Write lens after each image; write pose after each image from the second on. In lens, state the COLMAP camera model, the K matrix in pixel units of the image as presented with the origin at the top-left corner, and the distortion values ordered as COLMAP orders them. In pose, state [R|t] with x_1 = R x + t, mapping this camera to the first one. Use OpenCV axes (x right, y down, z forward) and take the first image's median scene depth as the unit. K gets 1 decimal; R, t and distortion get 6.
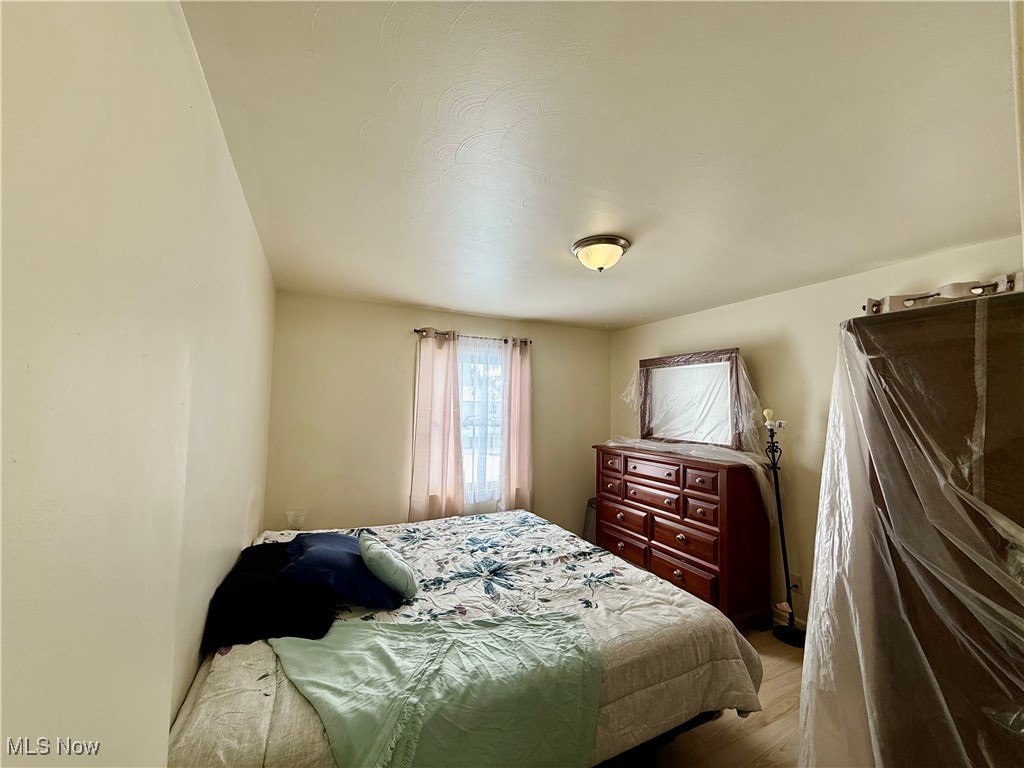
lens RADIAL K [[405.1, 0, 508.9], [0, 405.1, 384.2], [0, 0, 1]] dist [-0.000025, 0.000105]
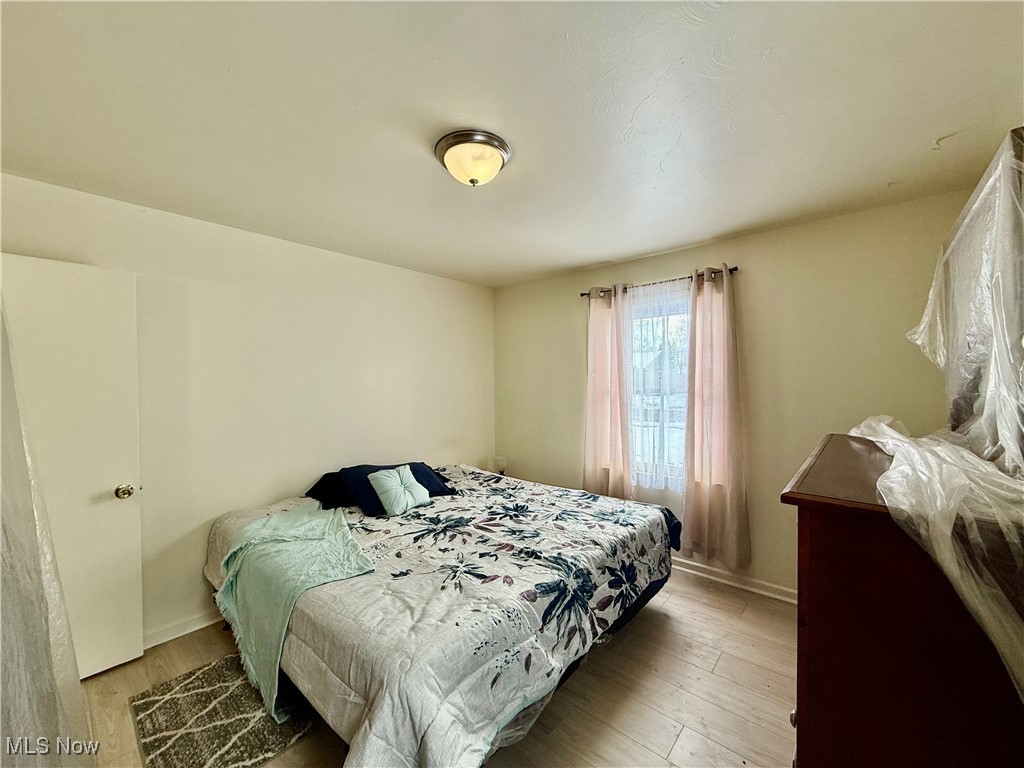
lens RADIAL K [[405.1, 0, 508.9], [0, 405.1, 384.2], [0, 0, 1]] dist [-0.000025, 0.000105]
pose [[0.388691, -0.013713, -0.921266, 0.871437], [0.068496, 0.997552, 0.014050, 0.082058], [0.918819, -0.068564, 0.388679, 0.675602]]
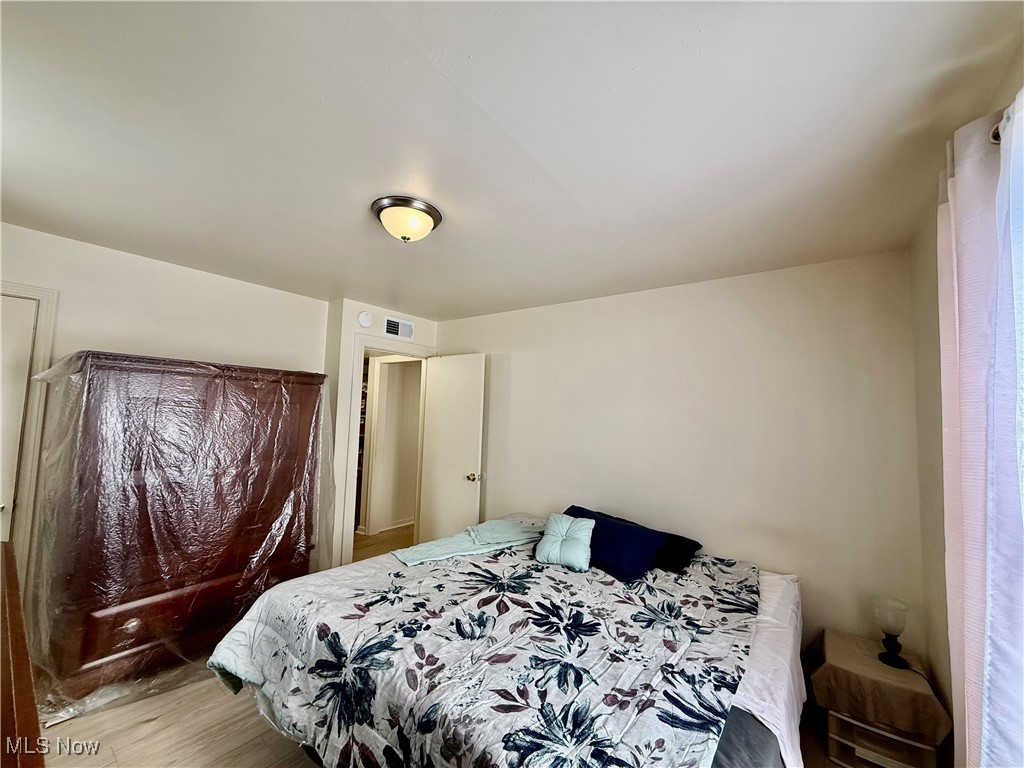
lens RADIAL K [[405.1, 0, 508.9], [0, 405.1, 384.2], [0, 0, 1]] dist [-0.000025, 0.000105]
pose [[-0.891994, -0.082945, -0.444372, 0.351699], [-0.029001, 0.991497, -0.126854, 0.108803], [0.451115, -0.100266, -0.886816, 1.664954]]
